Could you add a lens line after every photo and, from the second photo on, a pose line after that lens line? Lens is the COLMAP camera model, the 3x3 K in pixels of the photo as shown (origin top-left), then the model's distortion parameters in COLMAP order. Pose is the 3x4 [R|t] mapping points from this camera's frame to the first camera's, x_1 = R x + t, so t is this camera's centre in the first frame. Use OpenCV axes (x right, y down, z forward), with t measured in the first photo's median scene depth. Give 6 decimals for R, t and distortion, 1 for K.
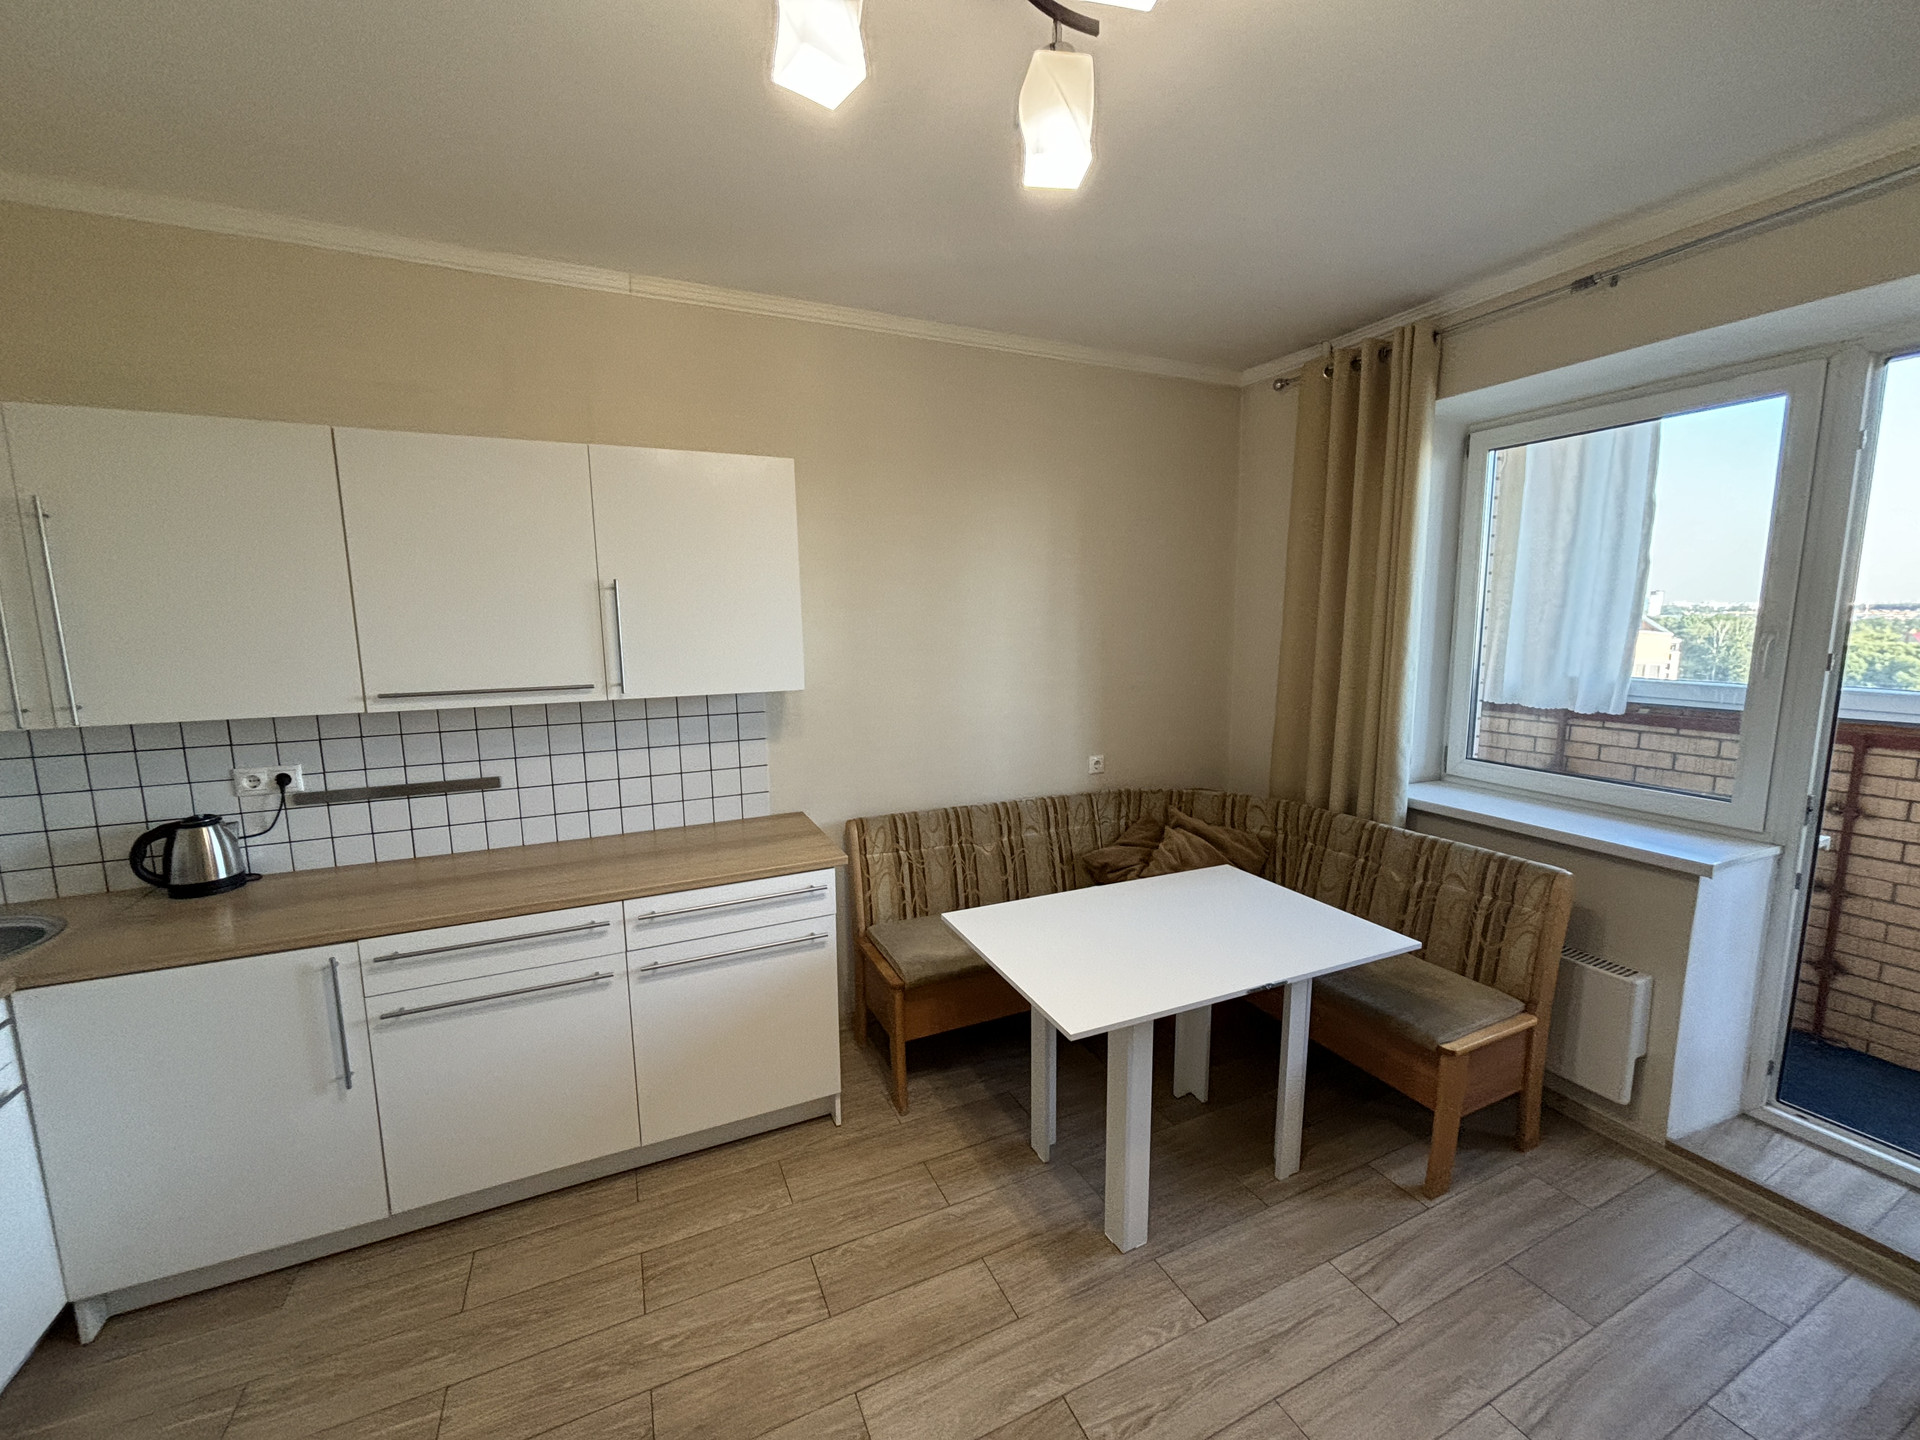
lens RADIAL K [[773.4, 0, 961.7], [0, 773.4, 713.4], [0, 0, 1]] dist [-0.000609, -0.000215]
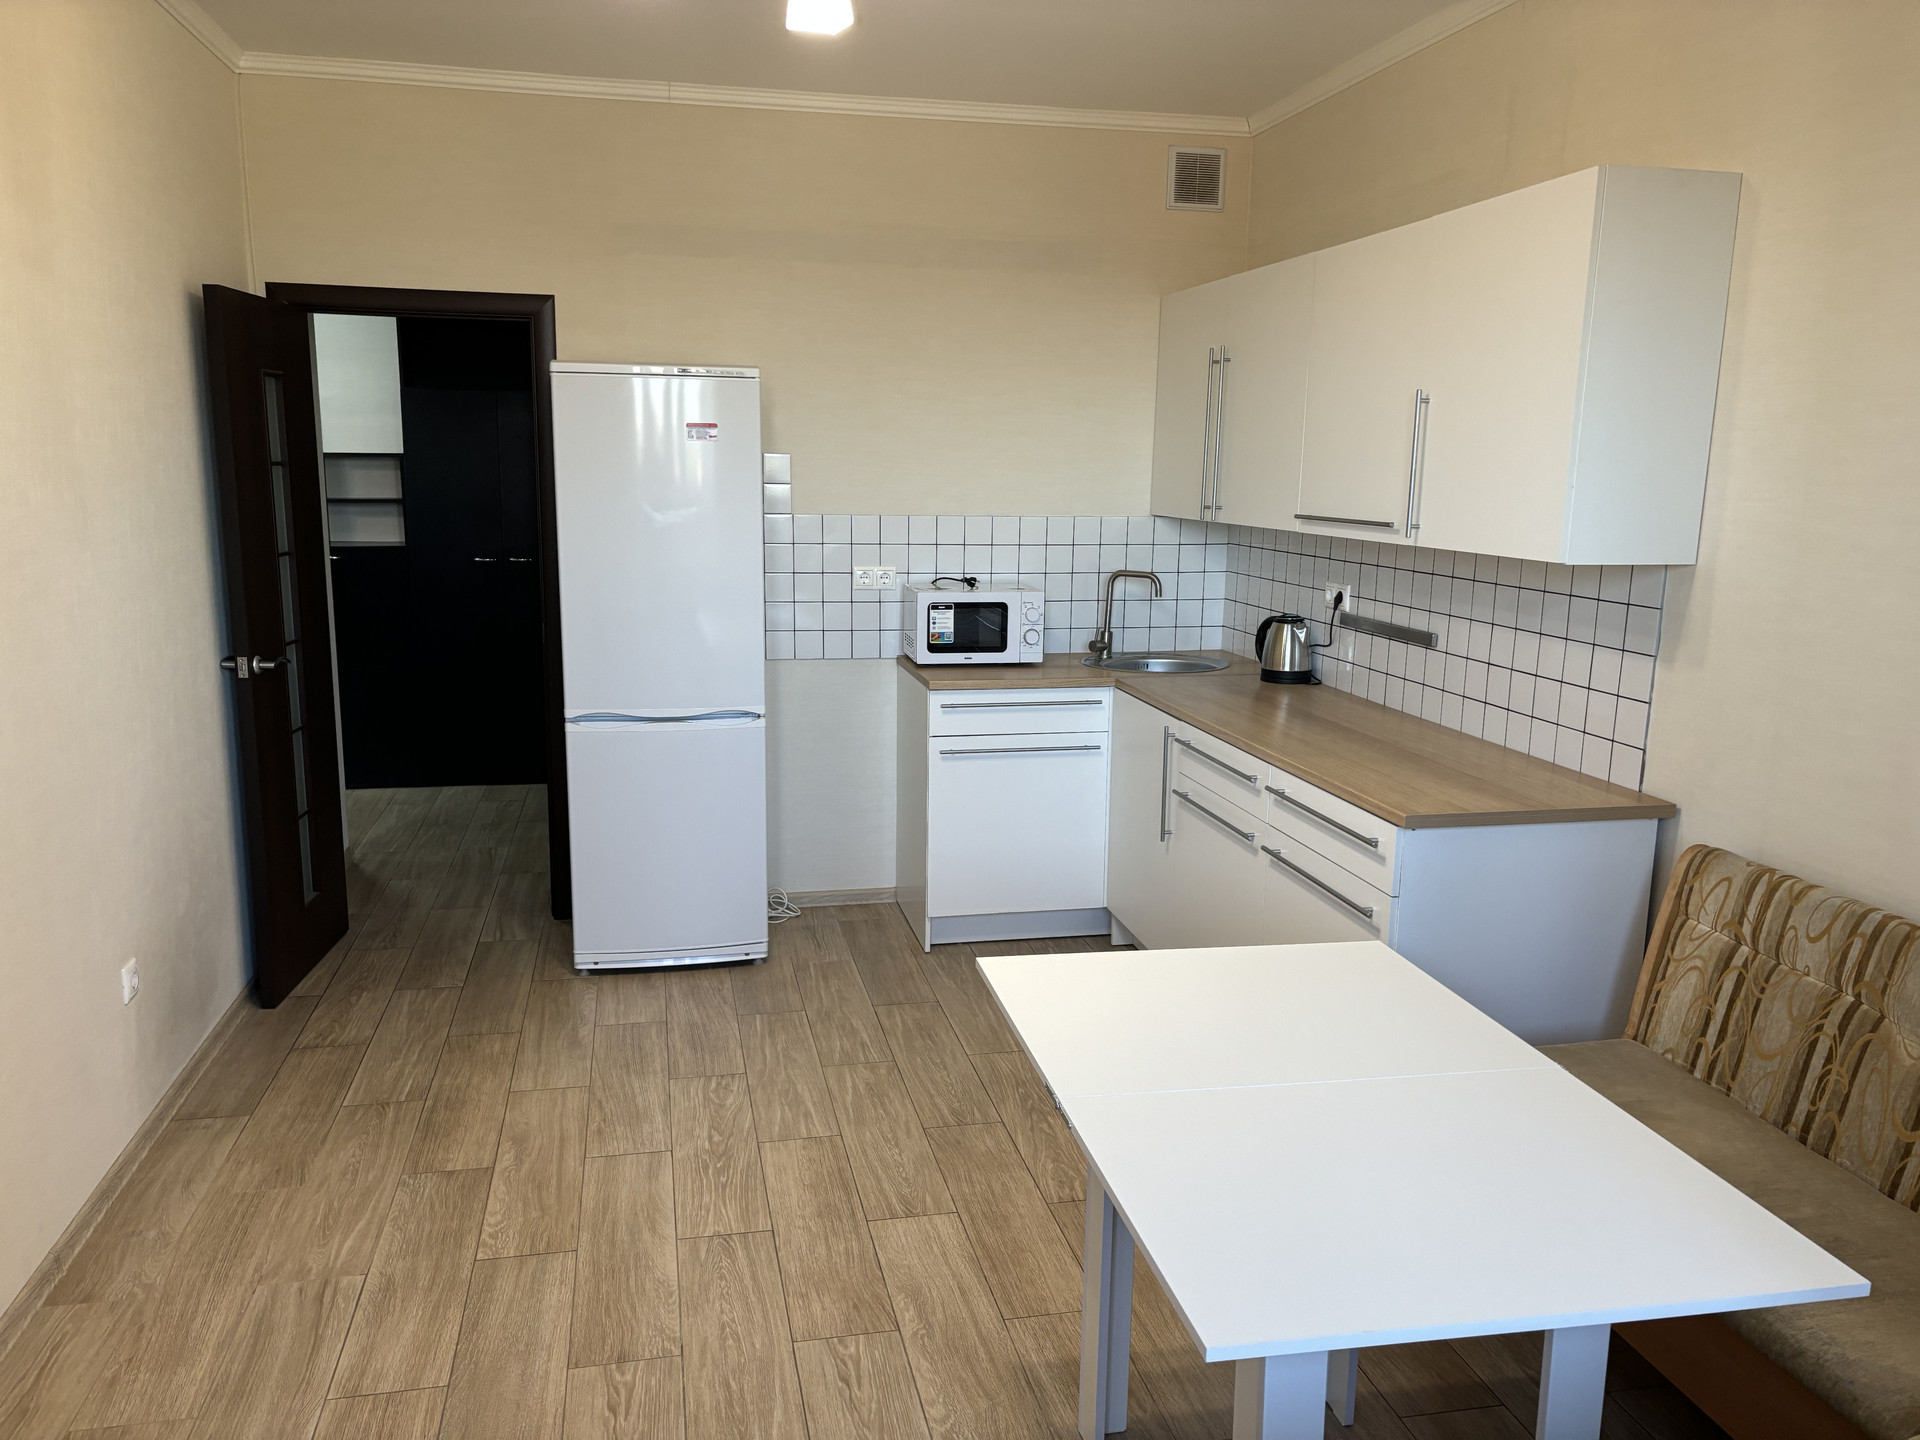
lens RADIAL K [[1443.5, 0, 958.8], [0, 1443.5, 729.2], [0, 0, 1]] dist [-0.010263, -0.000642]
pose [[-0.223027, 0.190730, -0.955971, 1.092647], [-0.129145, 0.966247, 0.222910, -0.106009], [0.966220, 0.173174, -0.190868, 0.888154]]
